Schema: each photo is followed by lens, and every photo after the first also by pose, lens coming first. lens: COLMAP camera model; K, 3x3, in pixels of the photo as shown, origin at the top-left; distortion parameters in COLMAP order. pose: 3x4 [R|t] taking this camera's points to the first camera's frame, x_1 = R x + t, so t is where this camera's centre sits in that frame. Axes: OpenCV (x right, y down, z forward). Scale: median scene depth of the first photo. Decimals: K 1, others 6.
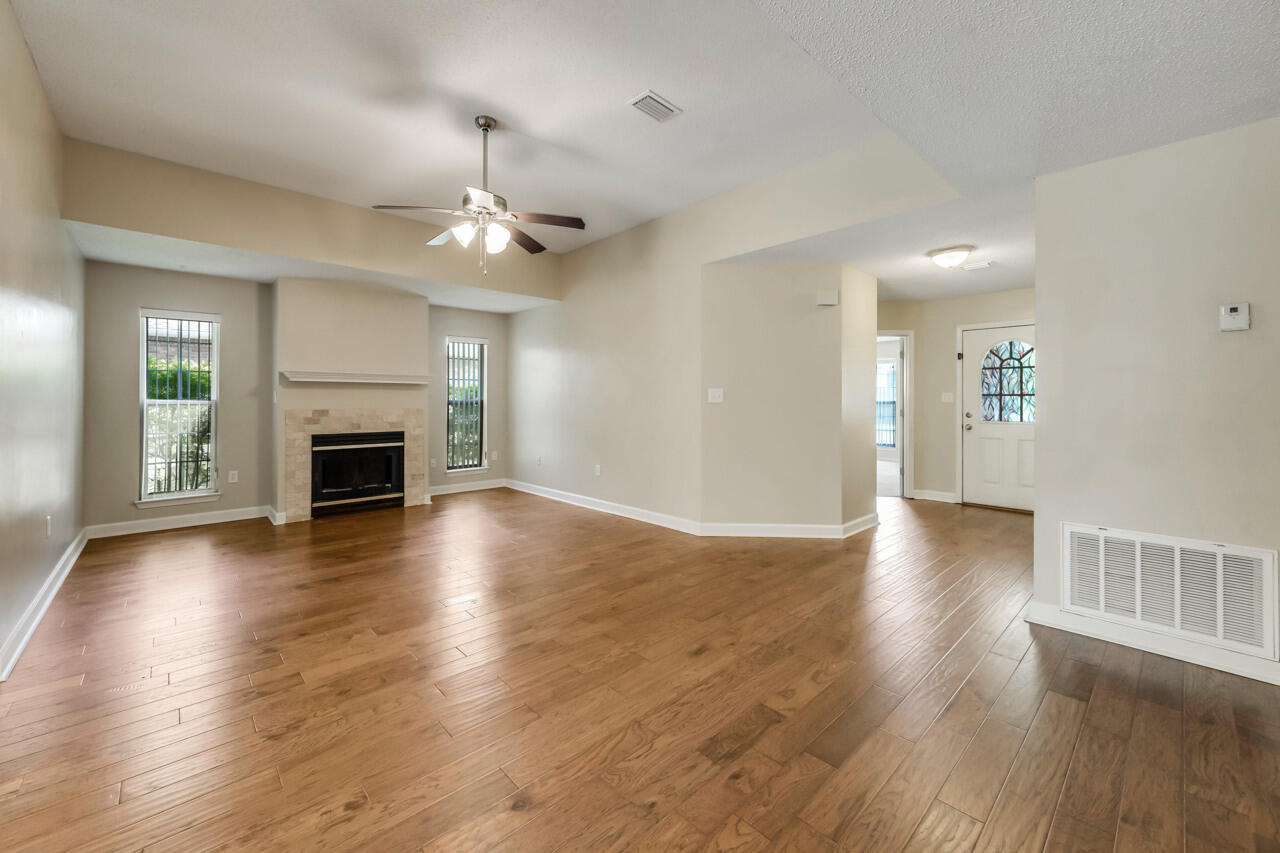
lens RADIAL K [[497.6, 0, 642.7], [0, 497.6, 396.7], [0, 0, 1]] dist [0.001278, -0.000007]
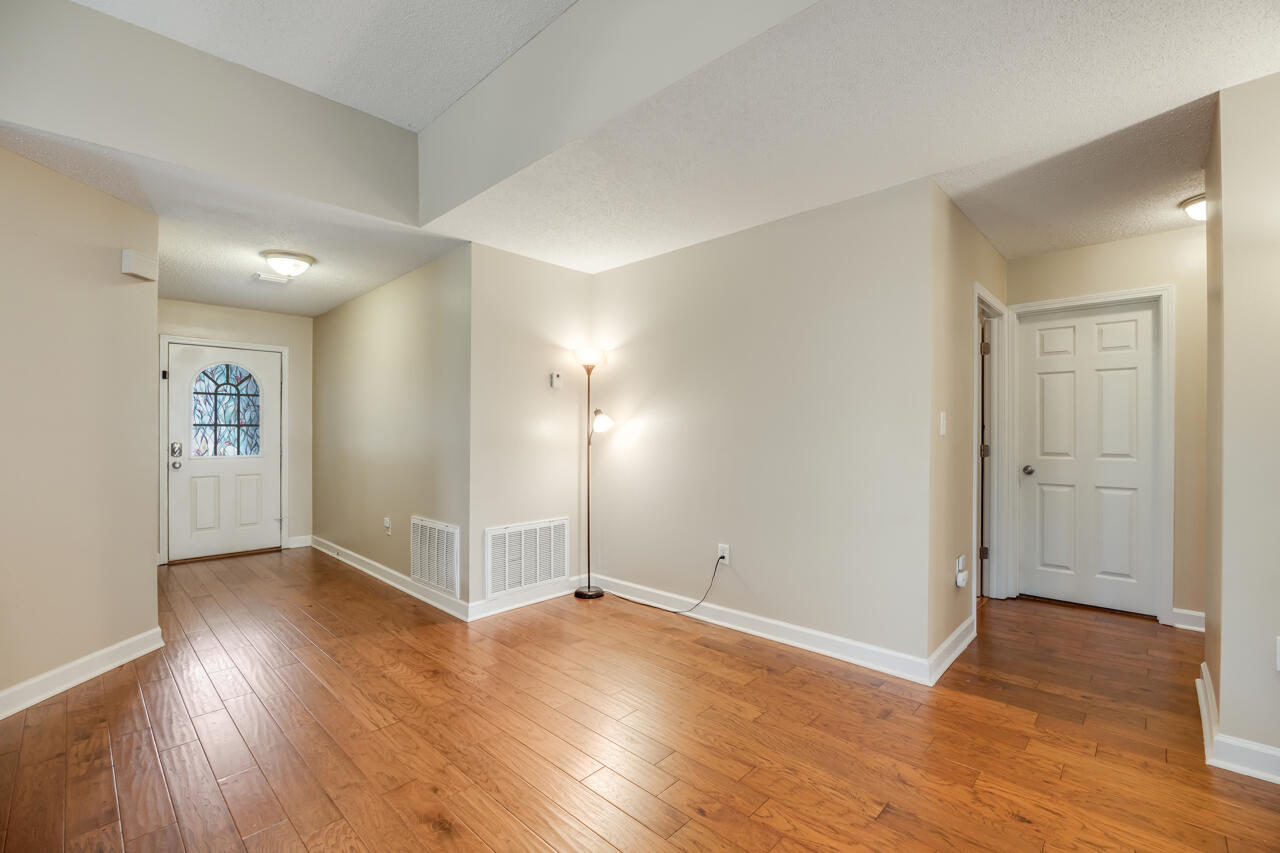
lens RADIAL K [[531.5, 0, 636.4], [0, 531.5, 428.9], [0, 0, 1]] dist [-0.001858, -0.000089]
pose [[-0.051763, 0.012114, 0.998586, -0.245308], [-0.010221, 0.999868, -0.012660, 0.007671], [-0.998607, -0.010862, -0.051632, 0.341083]]
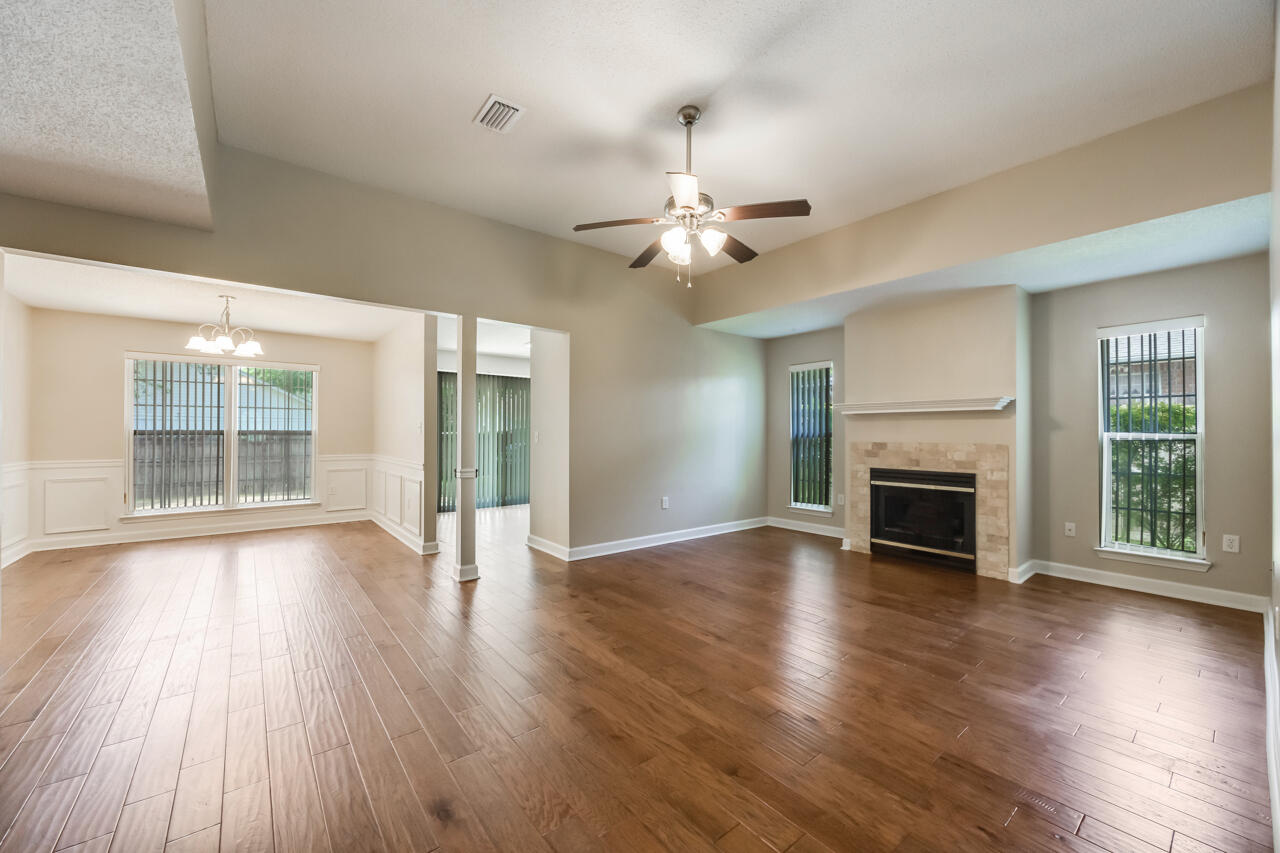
lens RADIAL K [[497.6, 0, 639.3], [0, 497.6, 431.1], [0, 0, 1]] dist [0.001278, -0.000007]
pose [[-0.091479, -0.005774, -0.995790, 0.319464], [0.007458, 0.999951, -0.006483, 0.005838], [0.995779, -0.008019, -0.091431, 0.564362]]
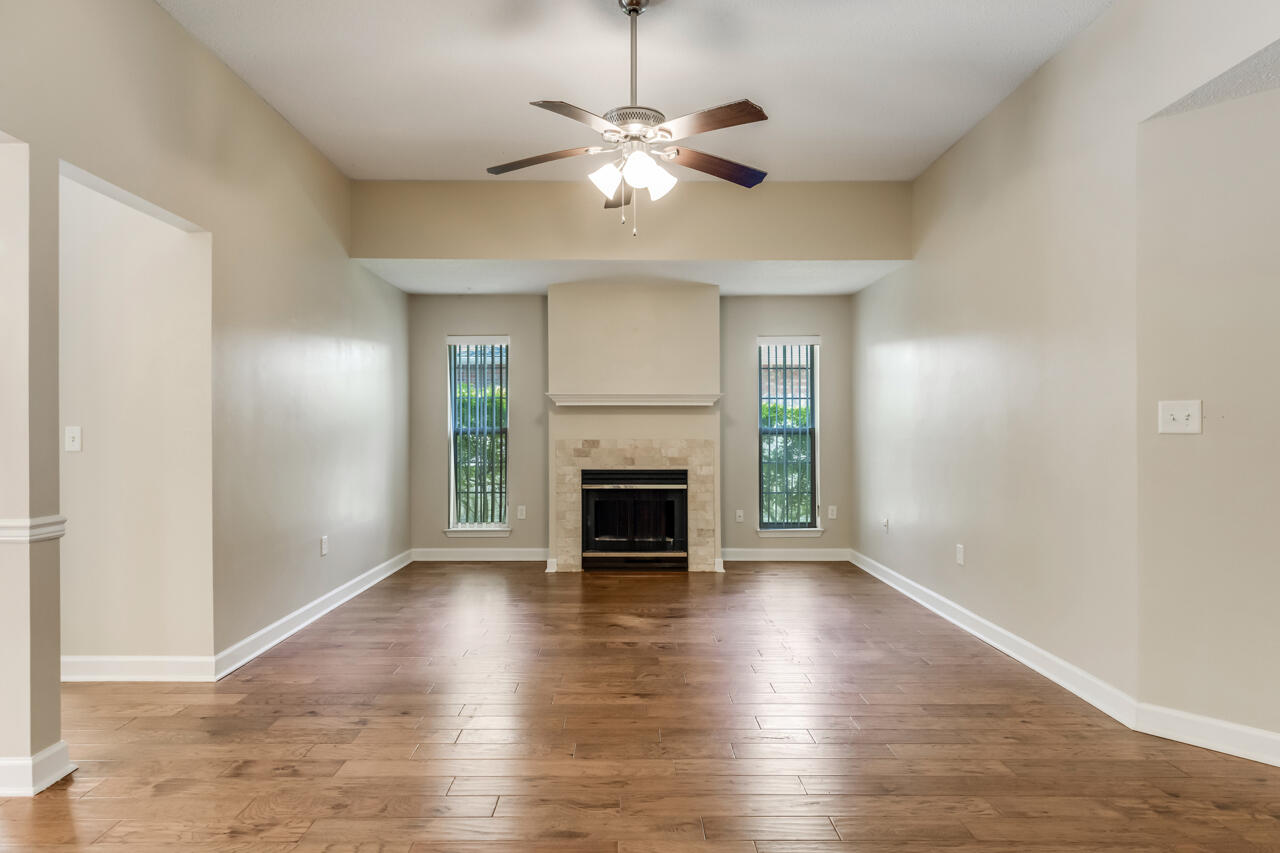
lens RADIAL K [[690.8, 0, 642.3], [0, 690.8, 425.5], [0, 0, 1]] dist [0.004242, -0.000925]
pose [[0.732605, -0.004800, -0.680637, 0.175526], [0.006979, 0.999976, 0.000460, 0.002294], [0.680619, -0.005087, 0.732620, 0.197734]]
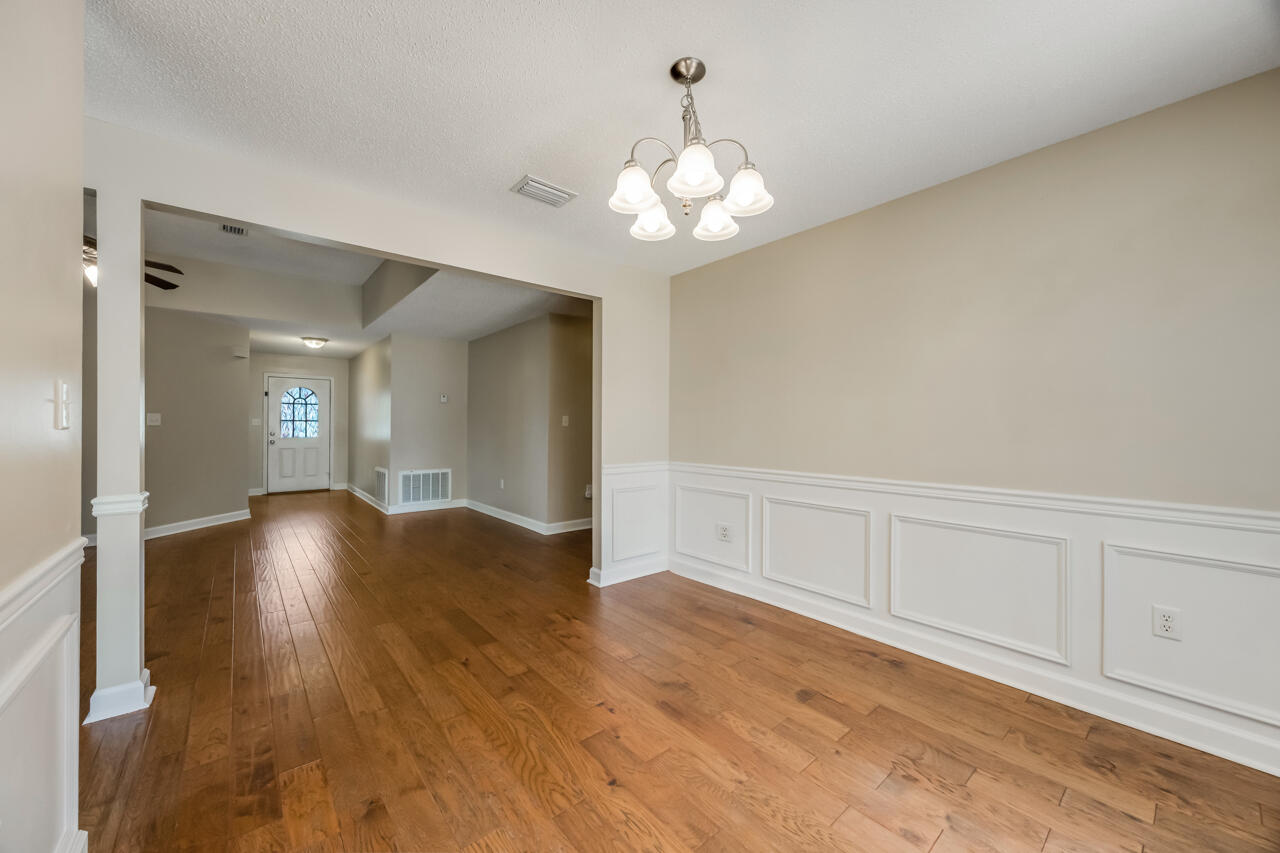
lens RADIAL K [[476.9, 0, 635.5], [0, 476.9, 425.4], [0, 0, 1]] dist [0.003093, 0.000009]
pose [[0.065446, 0.000815, 0.997856, -0.749843], [-0.010029, 0.999950, -0.000159, 0.000823], [-0.997806, -0.009997, 0.065451, -0.181487]]
